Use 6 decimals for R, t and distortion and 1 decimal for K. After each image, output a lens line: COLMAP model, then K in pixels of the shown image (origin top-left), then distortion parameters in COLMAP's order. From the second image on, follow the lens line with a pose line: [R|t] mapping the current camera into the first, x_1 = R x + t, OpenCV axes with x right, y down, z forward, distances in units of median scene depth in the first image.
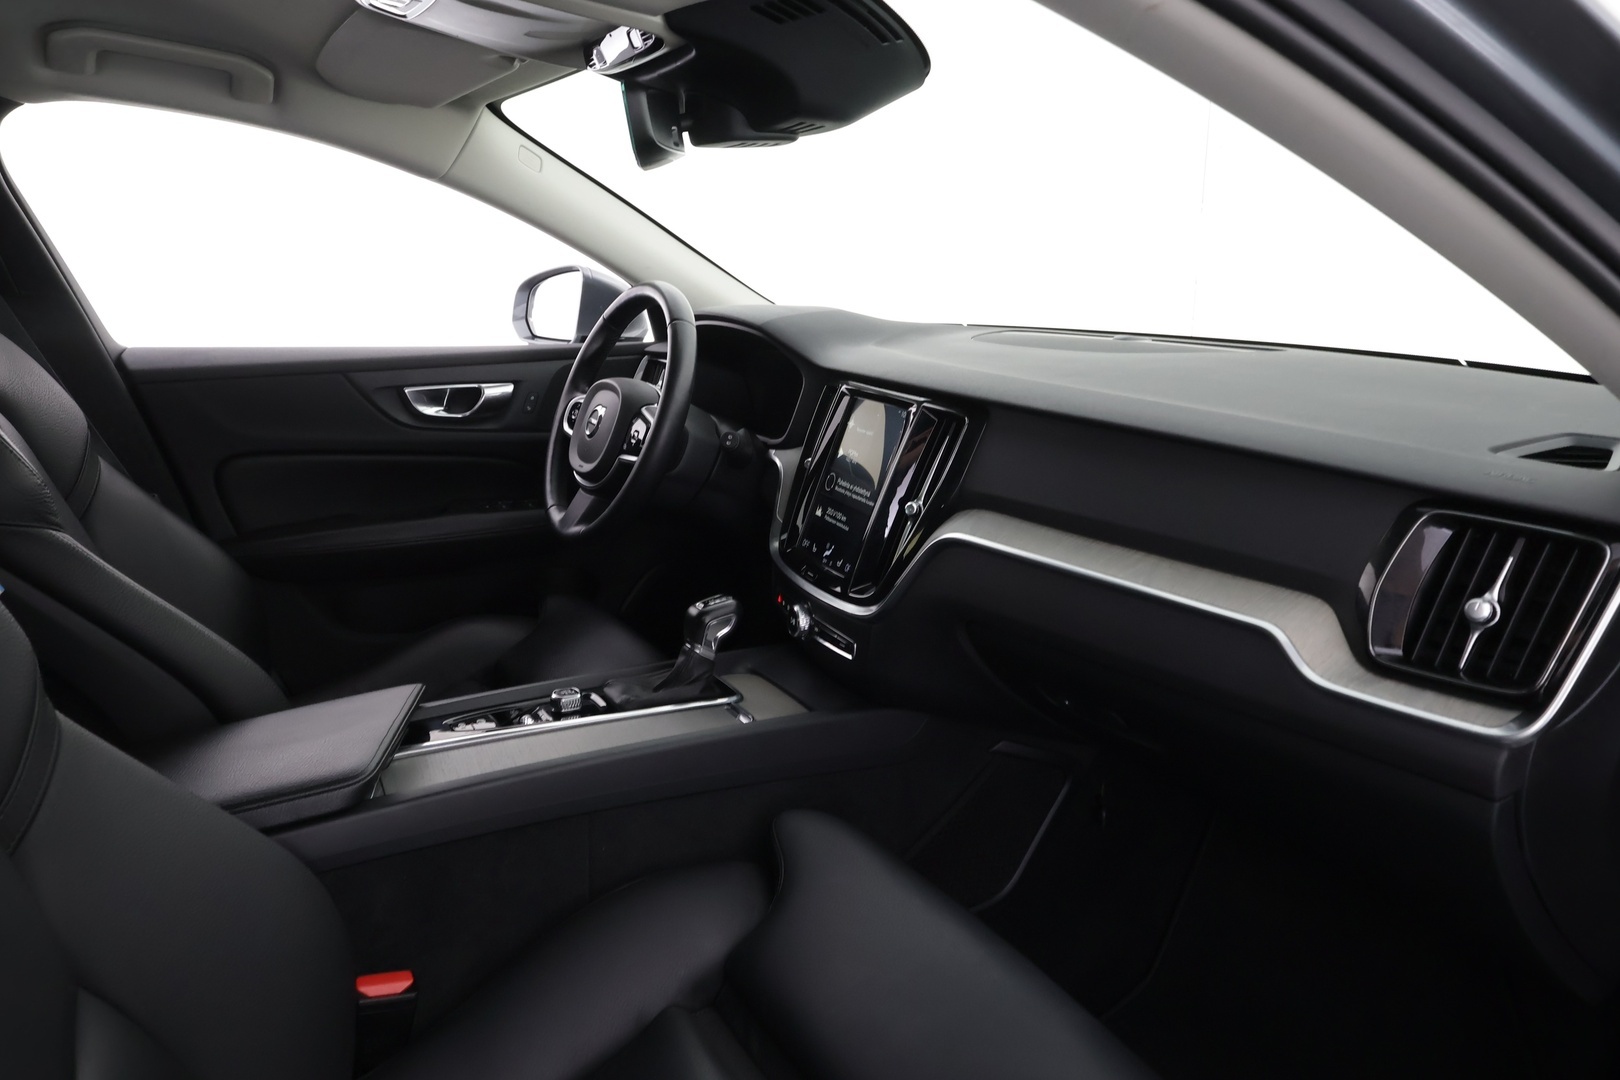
lens RADIAL K [[1089.0, 0, 810.0], [0, 1089.0, 540.0], [0, 0, 1]] dist [0.034292, 0.004958]
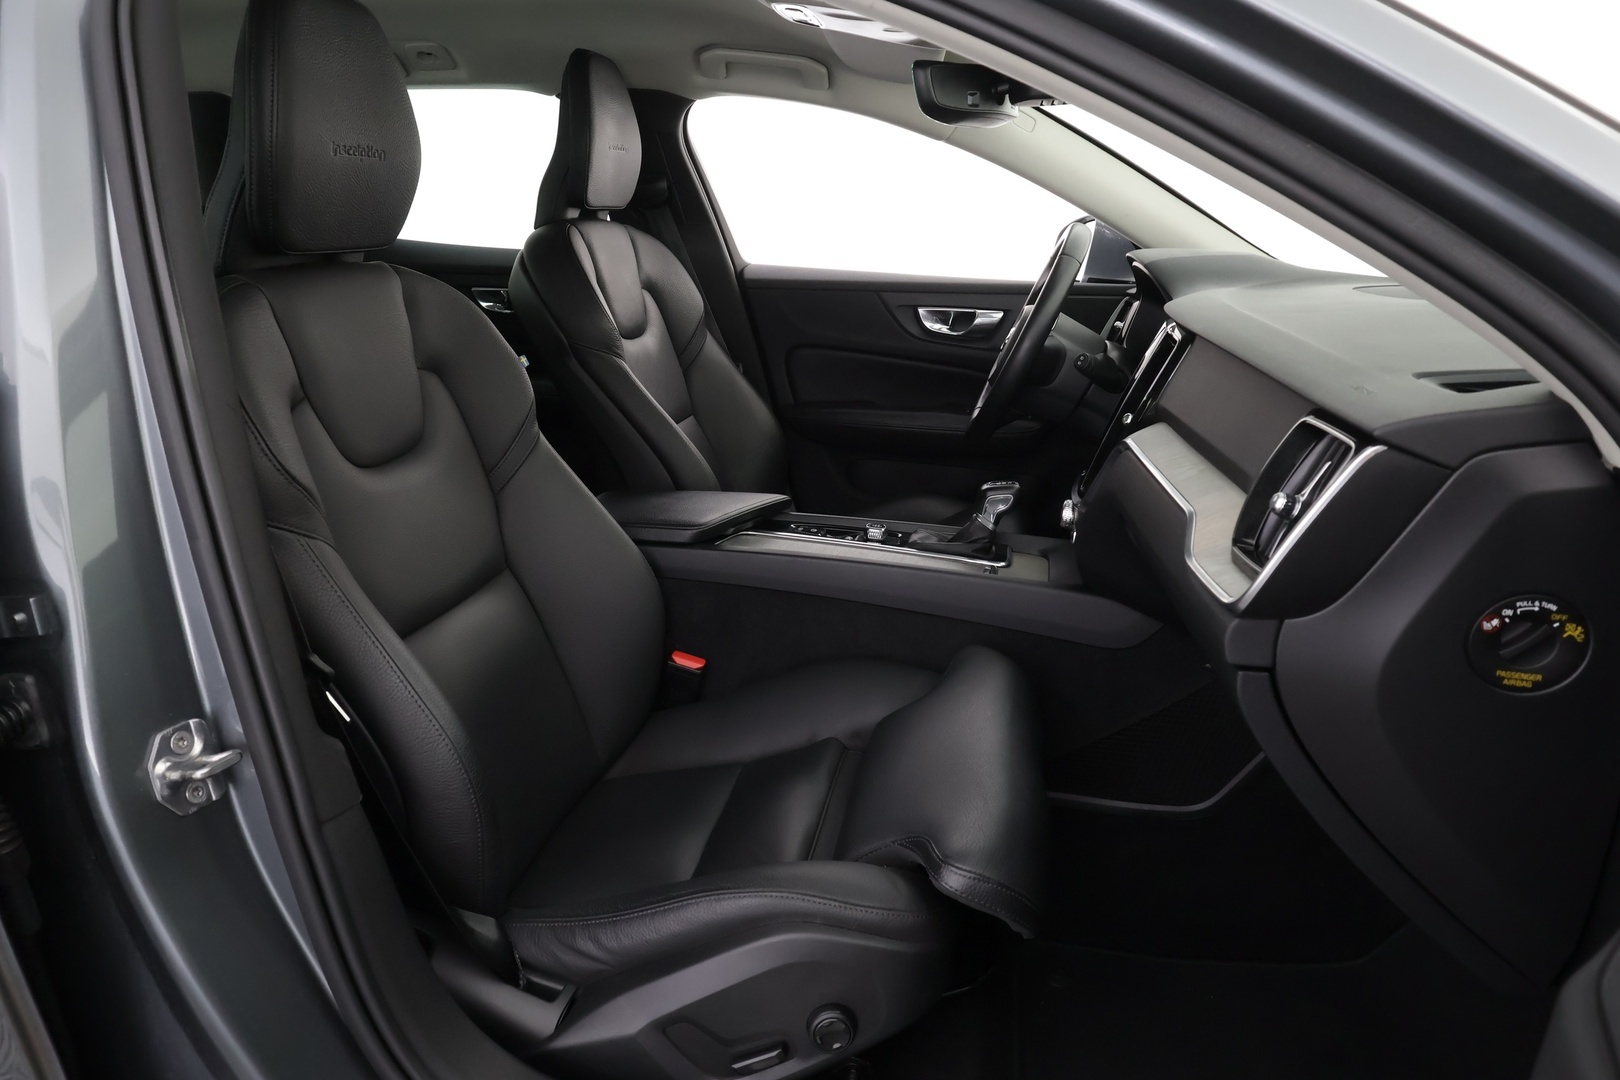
lens RADIAL K [[1089.0, 0, 810.0], [0, 1089.0, 540.0], [0, 0, 1]] dist [0.034292, 0.004958]
pose [[0.764130, 0.201919, -0.612645, 0.451286], [-0.186417, 0.978345, 0.089938, 0.043628], [0.617539, 0.045483, 0.785224, -0.080537]]
